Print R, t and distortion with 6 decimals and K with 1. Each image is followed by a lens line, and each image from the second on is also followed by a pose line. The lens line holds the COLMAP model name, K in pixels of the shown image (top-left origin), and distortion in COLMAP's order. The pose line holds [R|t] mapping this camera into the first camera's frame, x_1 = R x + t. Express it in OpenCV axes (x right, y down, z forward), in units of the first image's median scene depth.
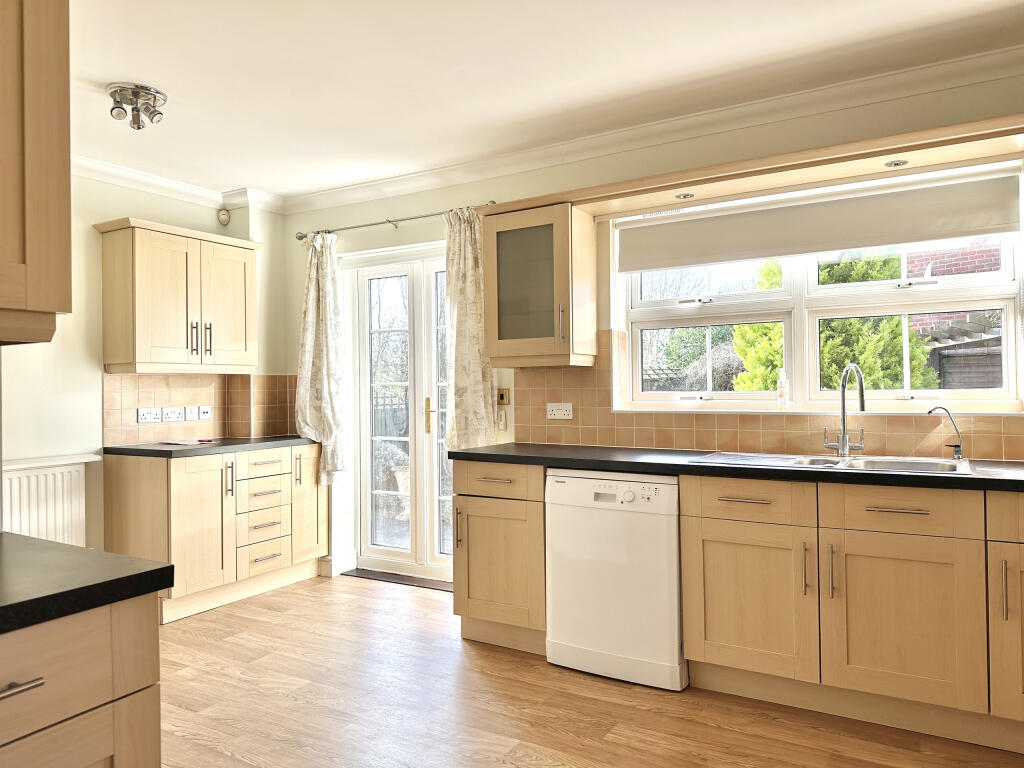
lens RADIAL K [[720.4, 0, 508.5], [0, 720.4, 376.6], [0, 0, 1]] dist [0.011447, -0.007426]
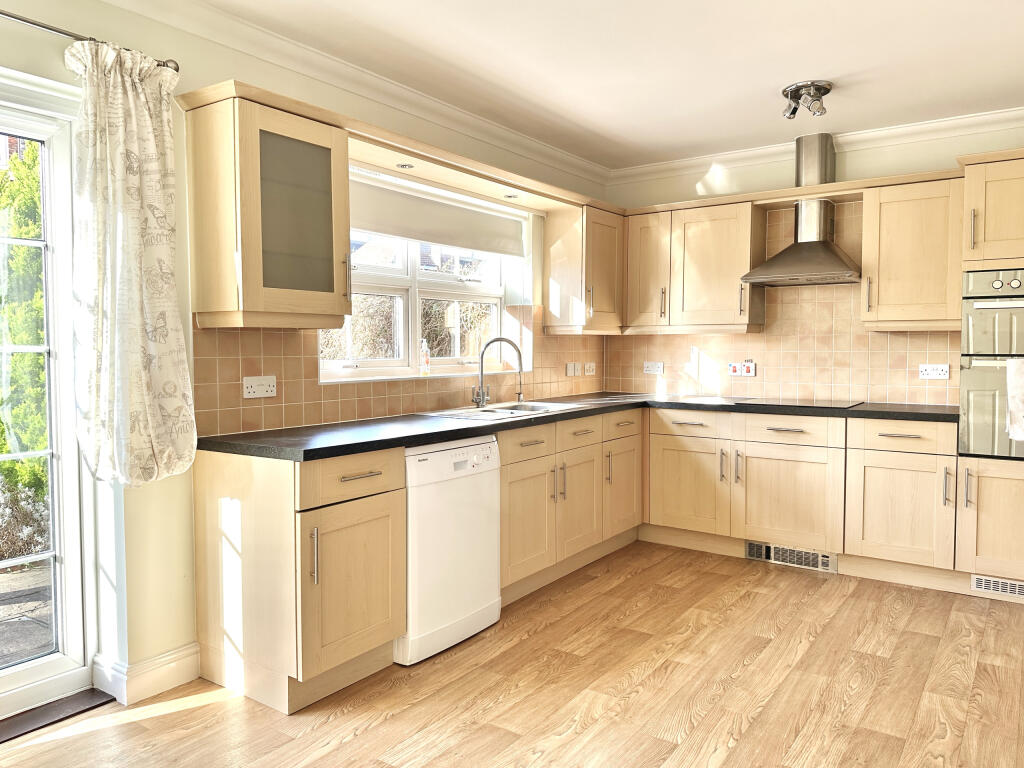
lens RADIAL K [[720.4, 0, 508.9], [0, 720.4, 388.5], [0, 0, 1]] dist [0.011447, -0.007426]
pose [[0.090696, -0.044816, 0.994870, -0.845094], [-0.005094, 0.998953, 0.045464, 0.016942], [-0.995866, -0.009192, 0.090372, 0.848369]]
